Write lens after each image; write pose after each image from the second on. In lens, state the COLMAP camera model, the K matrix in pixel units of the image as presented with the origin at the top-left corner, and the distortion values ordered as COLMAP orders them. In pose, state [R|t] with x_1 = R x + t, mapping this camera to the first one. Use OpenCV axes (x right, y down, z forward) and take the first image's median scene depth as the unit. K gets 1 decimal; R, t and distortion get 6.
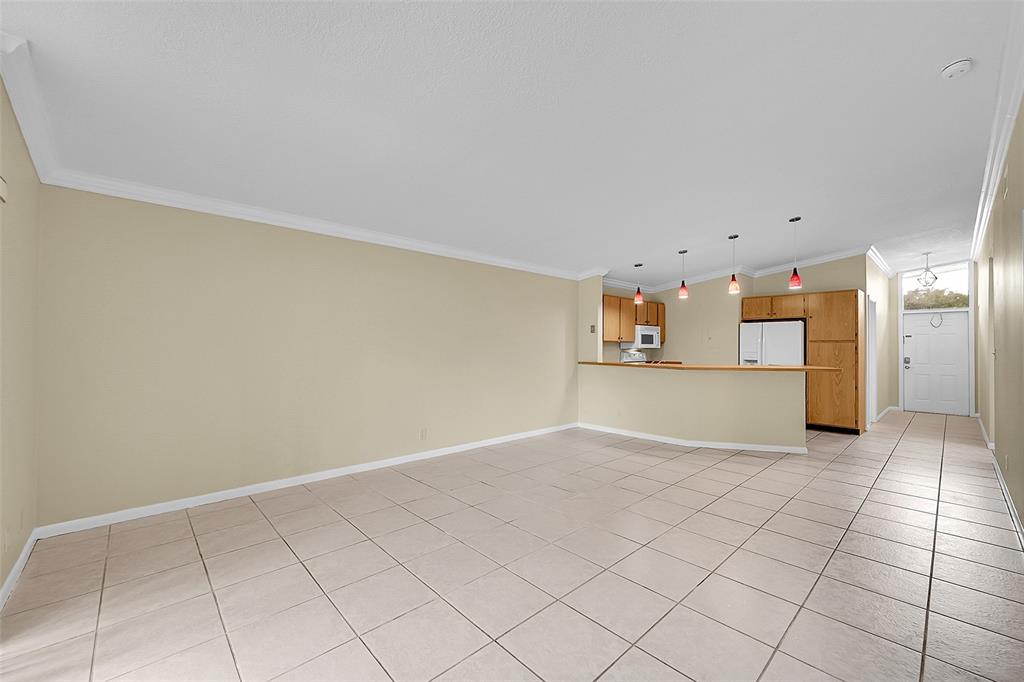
lens RADIAL K [[417.2, 0, 503.5], [0, 417.2, 342.5], [0, 0, 1]] dist [-0.002613, -0.000253]
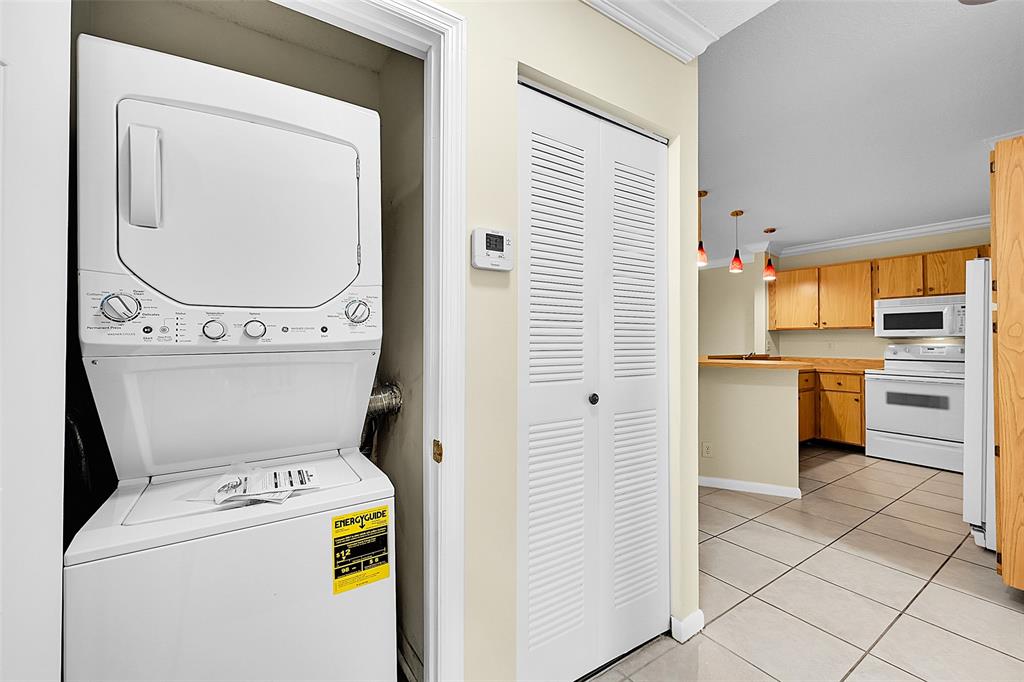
lens RADIAL K [[414.0, 0, 514.8], [0, 414.0, 341.1], [0, 0, 1]] dist [-0.003006, 0.000159]
pose [[-0.148970, -0.002979, -0.988837, 1.094855], [0.005063, 0.999980, -0.003775, 0.021161], [0.988829, -0.005569, -0.148952, 0.604231]]
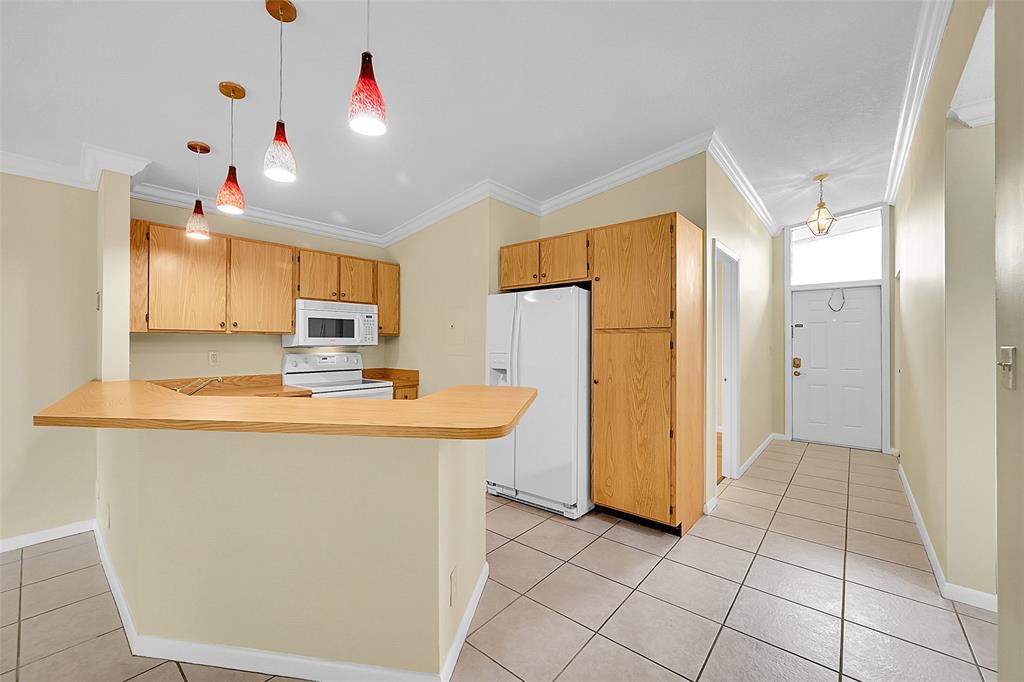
lens RADIAL K [[414.0, 0, 514.8], [0, 414.0, 341.1], [0, 0, 1]] dist [-0.003006, 0.000159]
pose [[0.990726, -0.002062, 0.135856, 0.550080], [0.001212, 0.999979, 0.006341, 0.005729], [-0.135866, -0.006117, 0.990708, 0.518183]]
